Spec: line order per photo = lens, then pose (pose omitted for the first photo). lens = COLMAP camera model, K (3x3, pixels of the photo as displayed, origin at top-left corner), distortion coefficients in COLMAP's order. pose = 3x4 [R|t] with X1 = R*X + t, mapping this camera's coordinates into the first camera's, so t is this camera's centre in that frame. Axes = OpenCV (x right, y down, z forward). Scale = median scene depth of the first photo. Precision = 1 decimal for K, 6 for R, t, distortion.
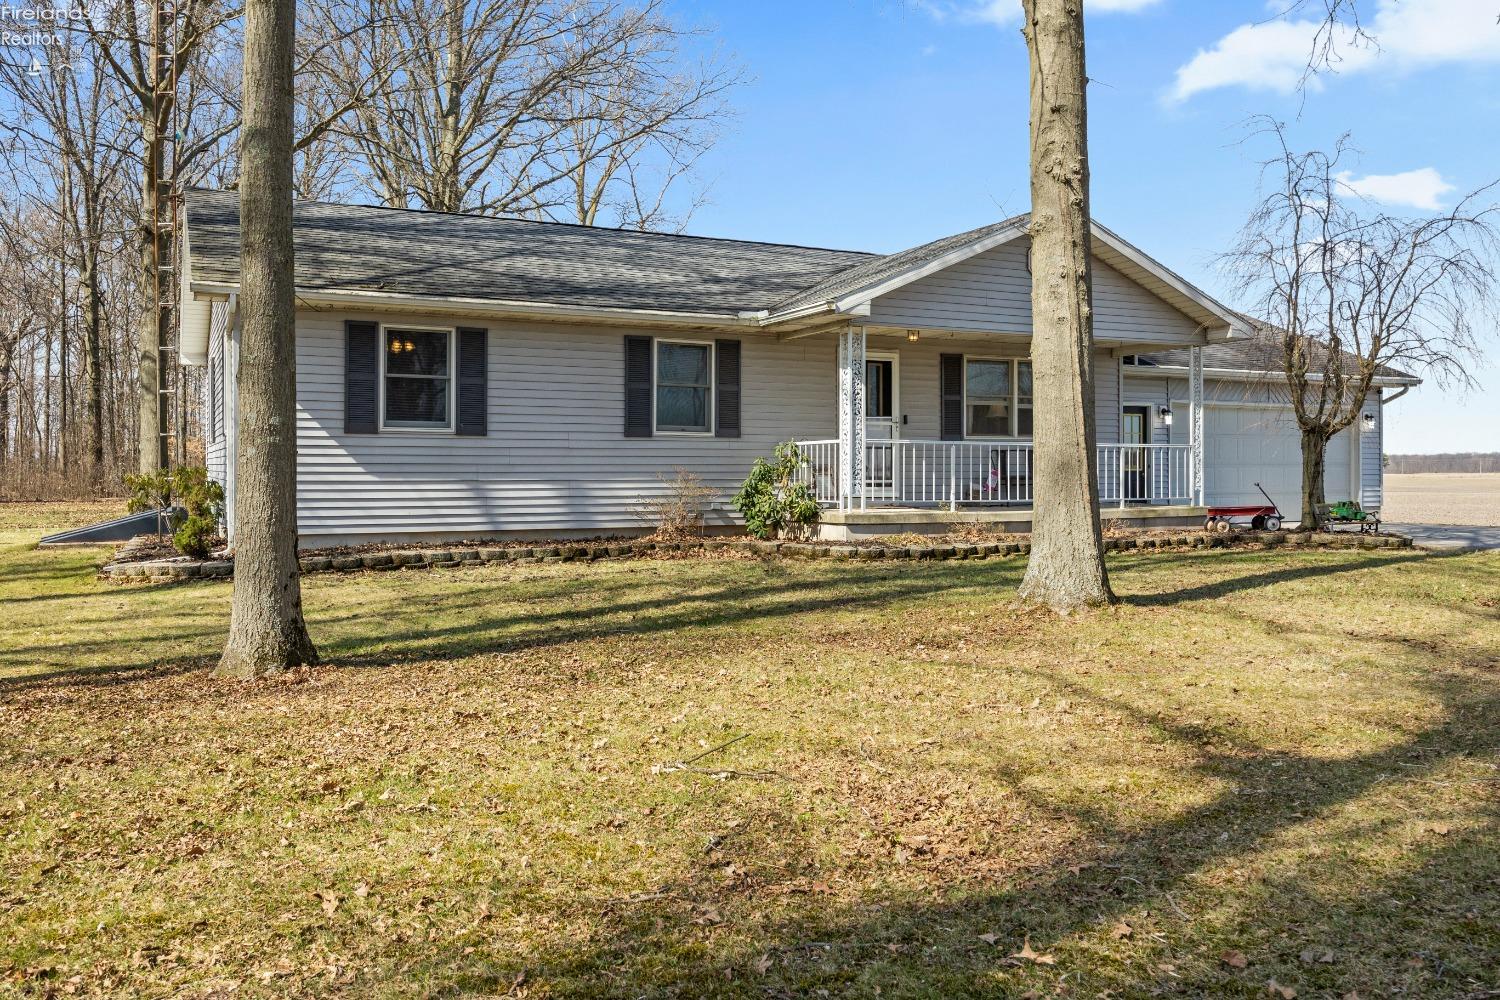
lens RADIAL K [[1157.9, 0, 750.0], [0, 1157.9, 500.0], [0, 0, 1]] dist [-0.015135, -0.003012]
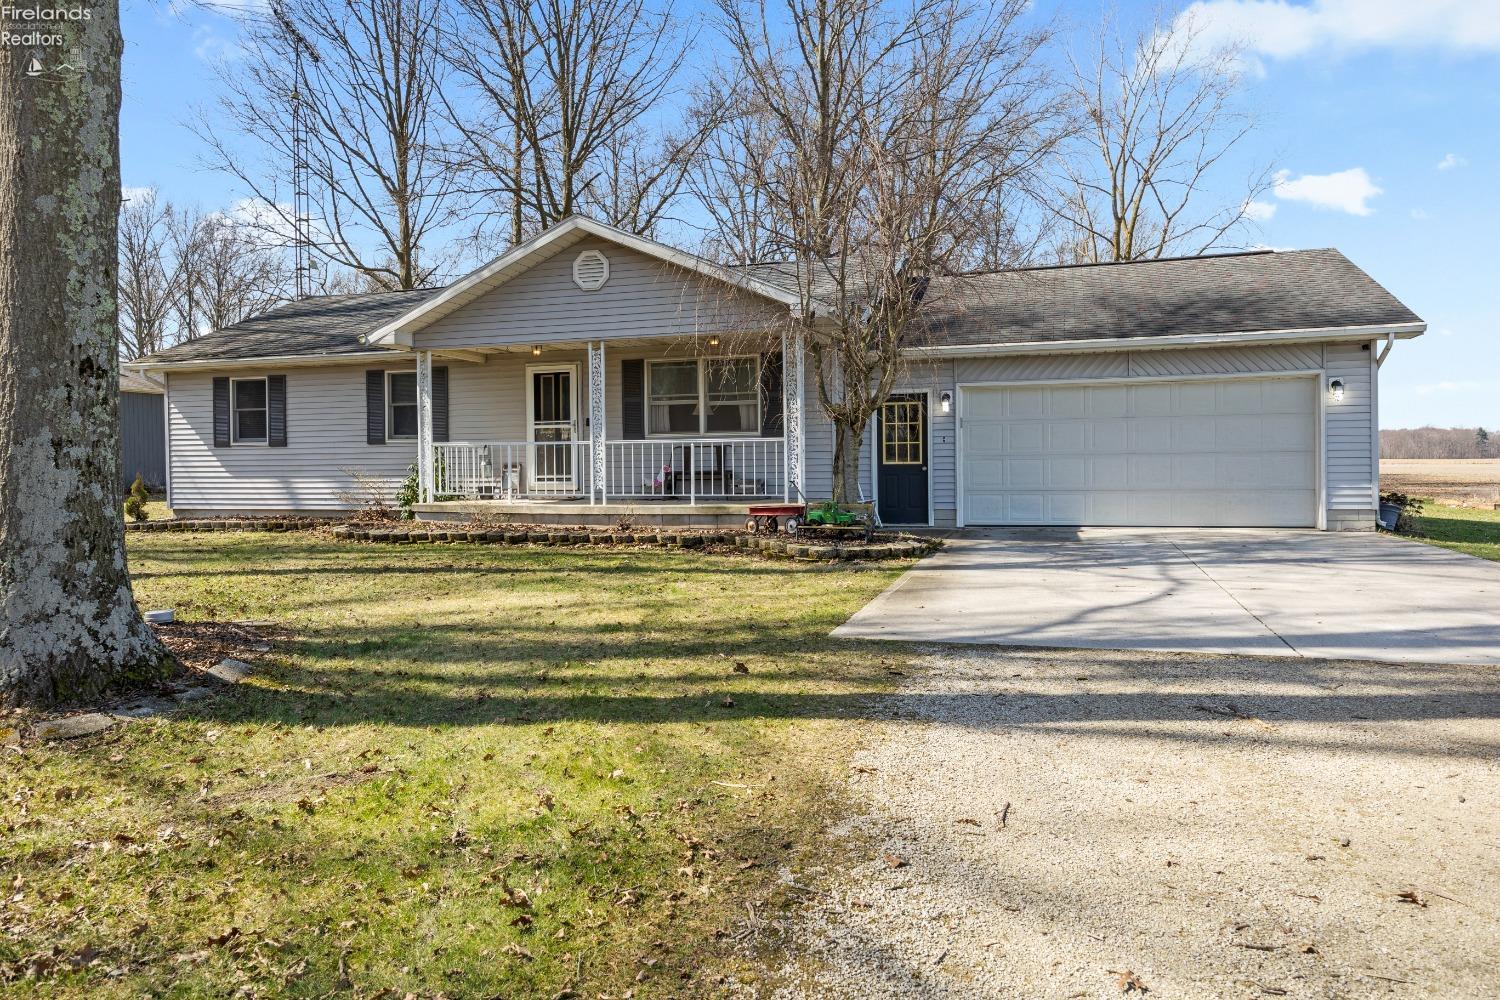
lens RADIAL K [[979.4, 0, 754.2], [0, 979.4, 490.8], [0, 0, 1]] dist [0.004656, 0.001028]
pose [[0.727451, 0.011495, -0.686063, 0.994469], [-0.008572, 0.999934, 0.007664, -0.011928], [0.686106, 0.000305, 0.727502, 0.450189]]
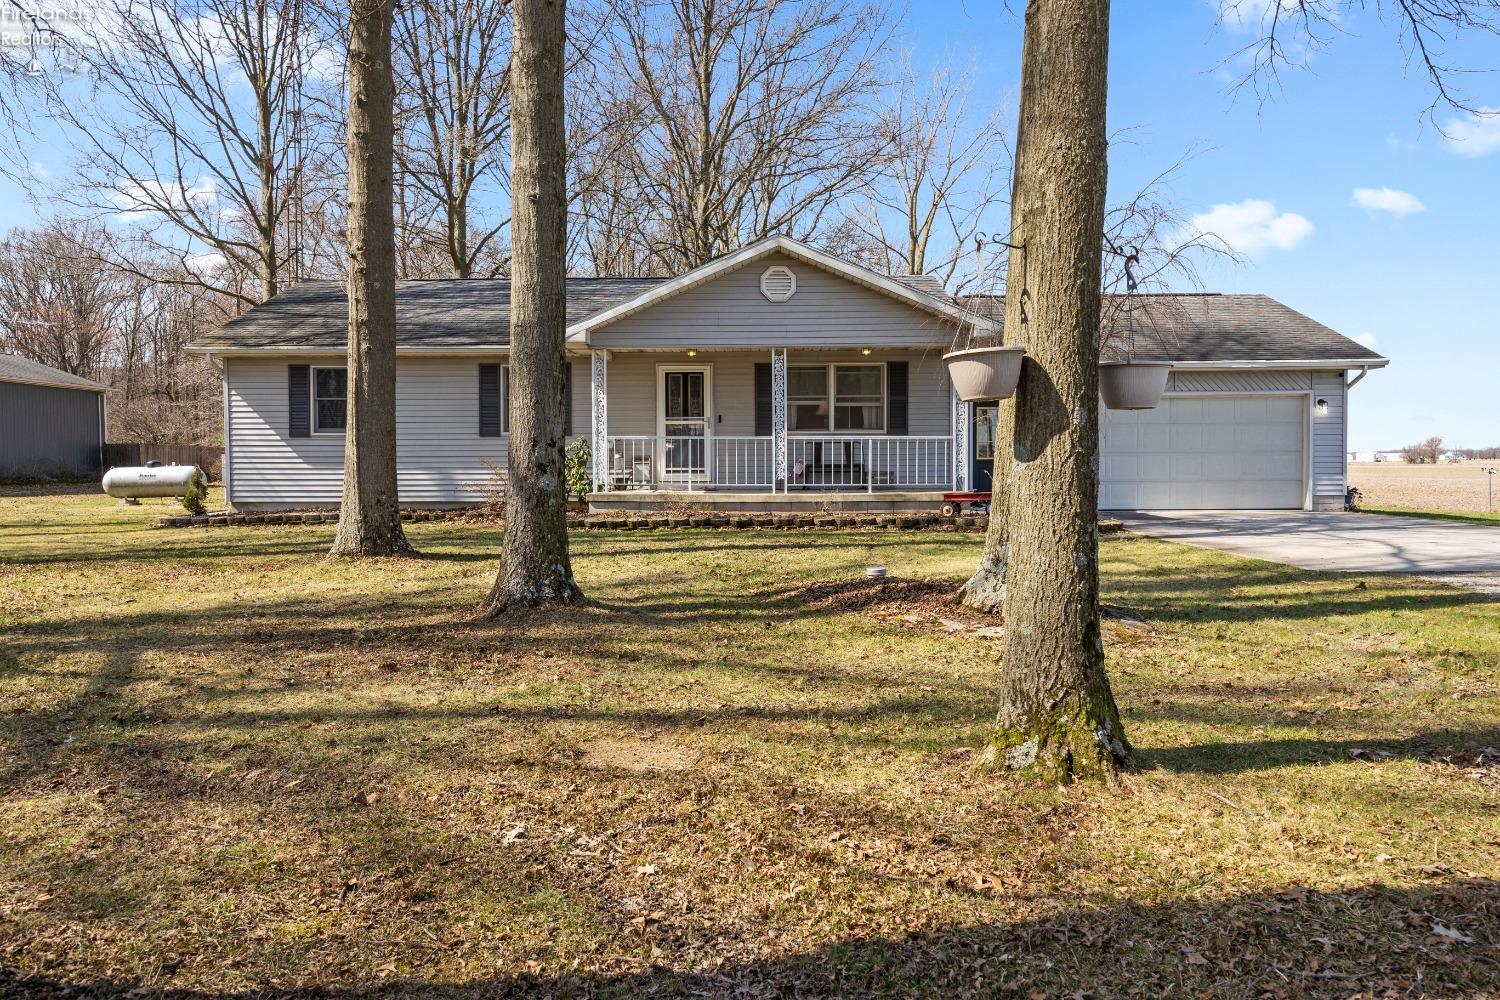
lens RADIAL K [[1001.2, 0, 750.0], [0, 1001.2, 500.0], [0, 0, 1]] dist [0.007673, 0.002205]
pose [[0.893375, 0.014835, -0.449066, 0.702055], [-0.008848, 0.999842, 0.015428, 0.000240], [0.449224, -0.009810, 0.893365, 0.063672]]
